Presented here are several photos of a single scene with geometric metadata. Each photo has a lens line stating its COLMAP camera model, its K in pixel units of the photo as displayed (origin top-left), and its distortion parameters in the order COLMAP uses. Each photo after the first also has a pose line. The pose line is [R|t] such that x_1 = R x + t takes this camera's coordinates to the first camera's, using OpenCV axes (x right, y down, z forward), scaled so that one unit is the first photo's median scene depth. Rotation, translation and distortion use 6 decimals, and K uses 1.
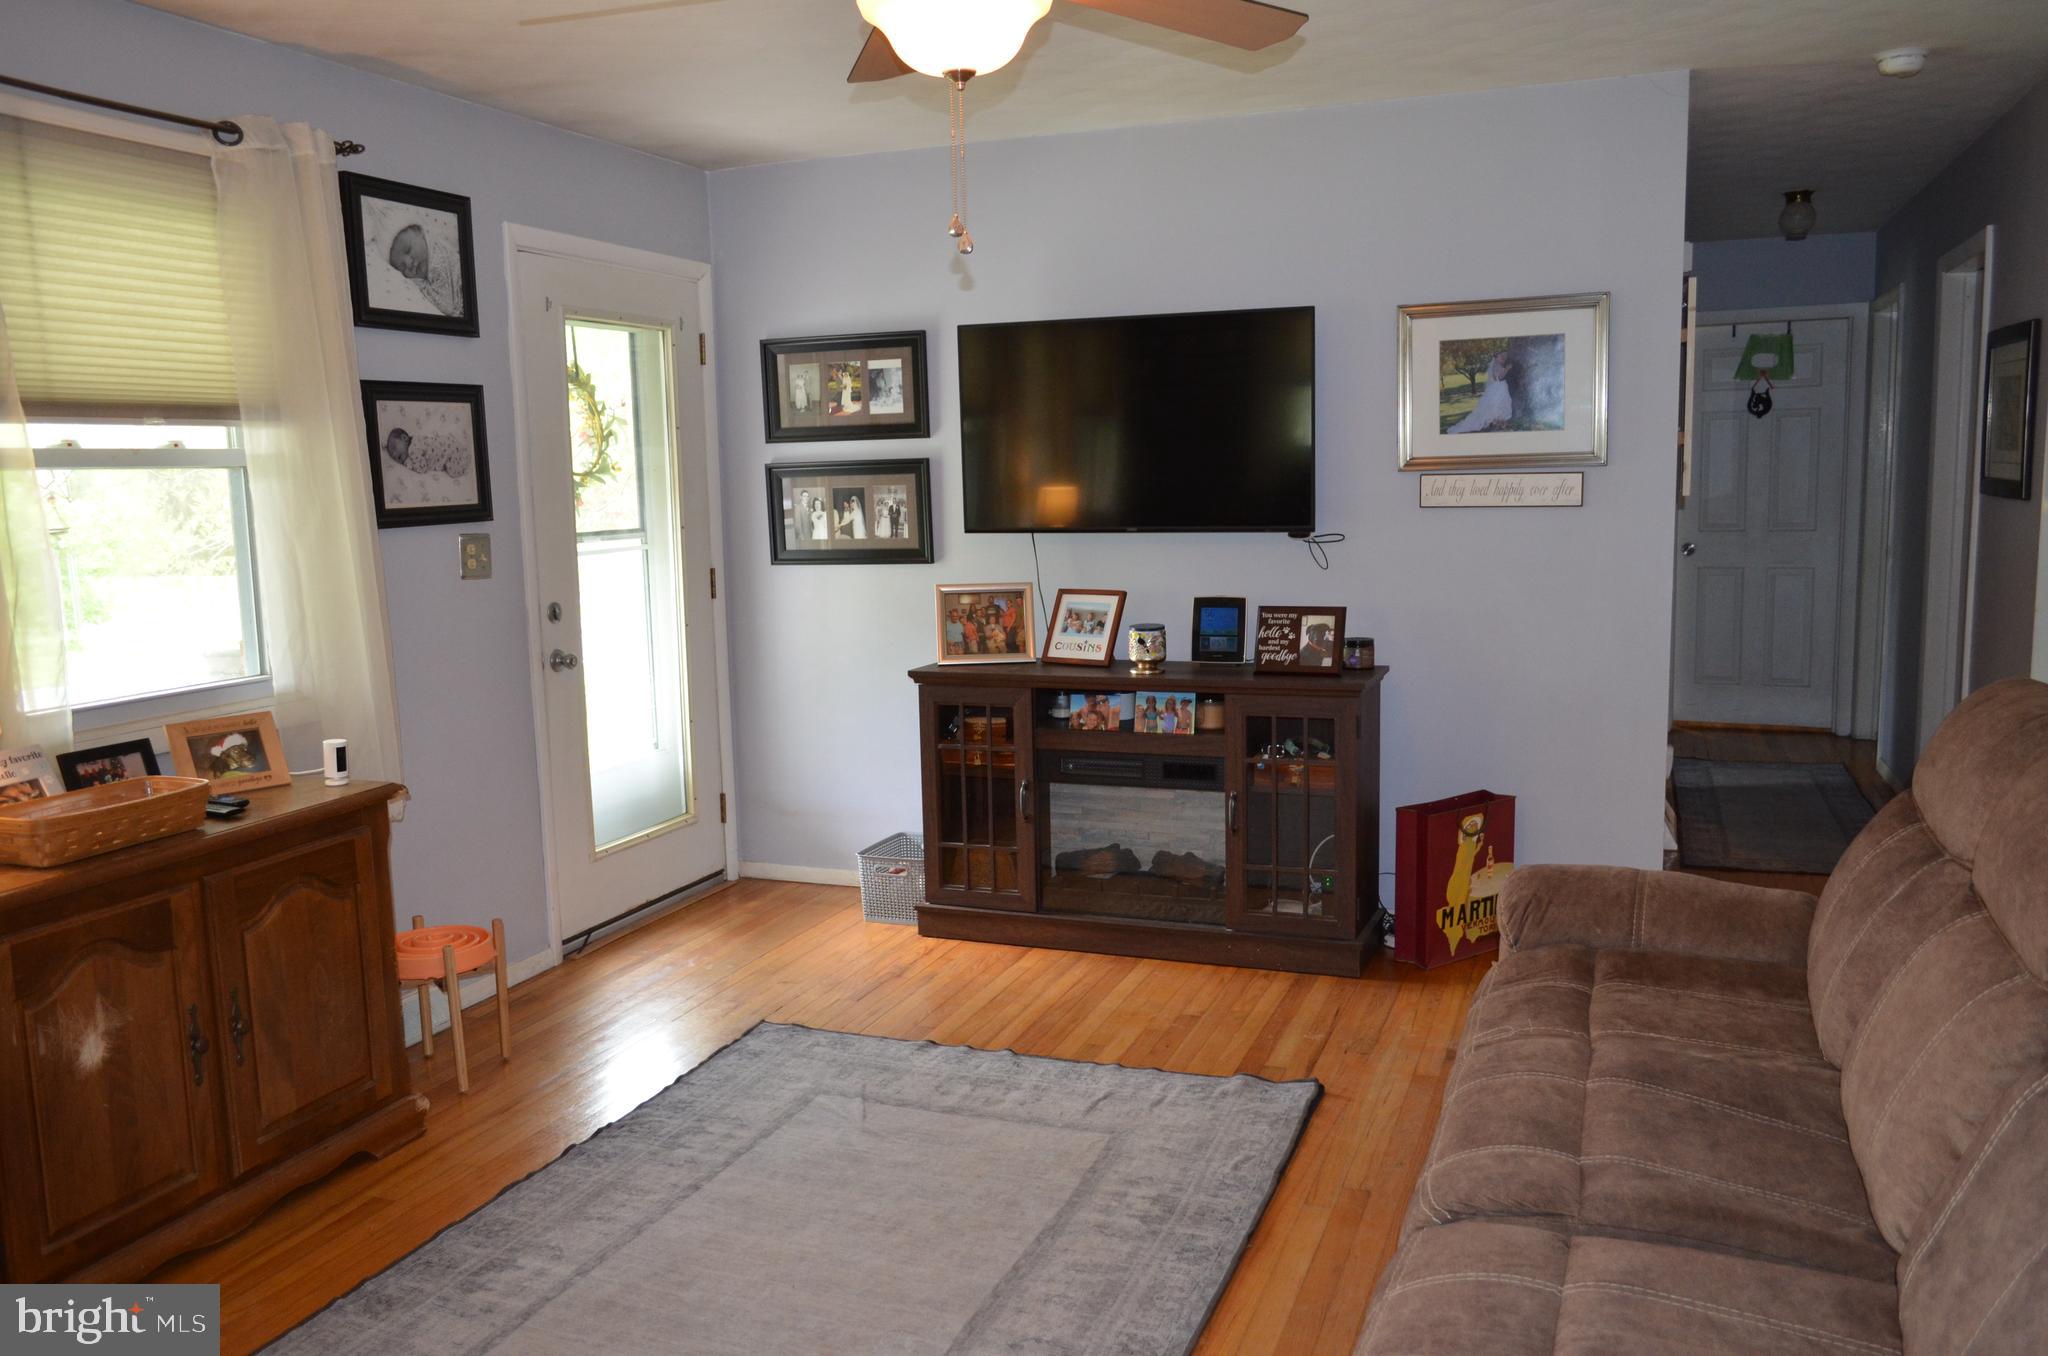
lens RADIAL K [[1589.1, 0, 1024.0], [0, 1589.1, 678.0], [0, 0, 1]] dist [-0.000958, 0.003767]
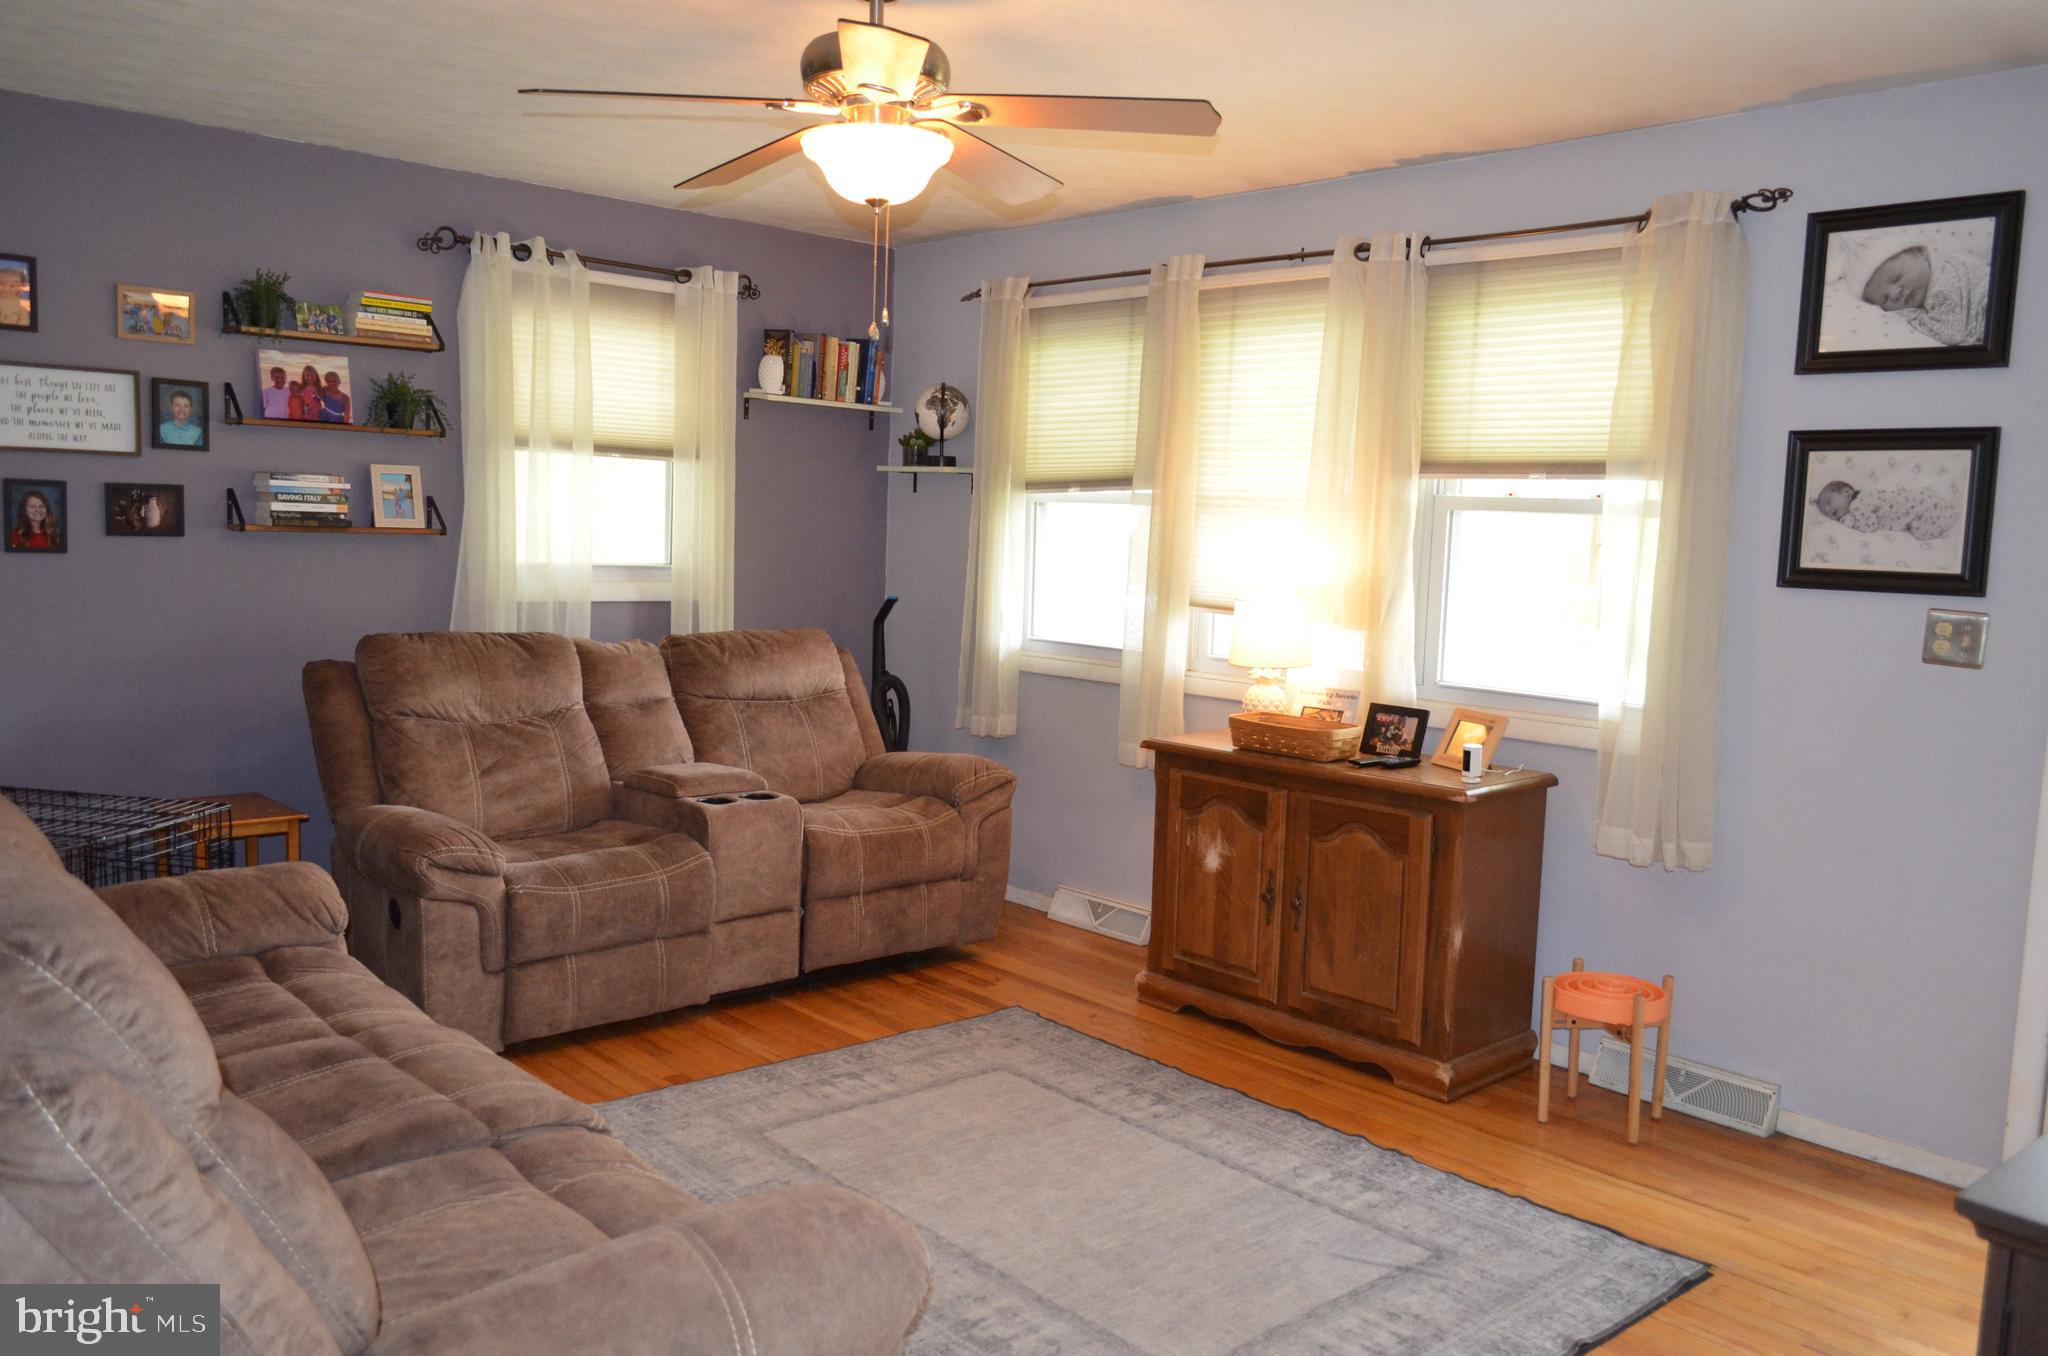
lens RADIAL K [[1608.9, 0, 1024.0], [0, 1608.9, 678.0], [0, 0, 1]] dist [-0.003202, -0.006741]
pose [[-0.445211, 0.097625, -0.890088, 0.645336], [-0.145476, 0.972946, 0.179478, -0.146203], [0.883529, 0.209392, -0.418965, 1.006706]]
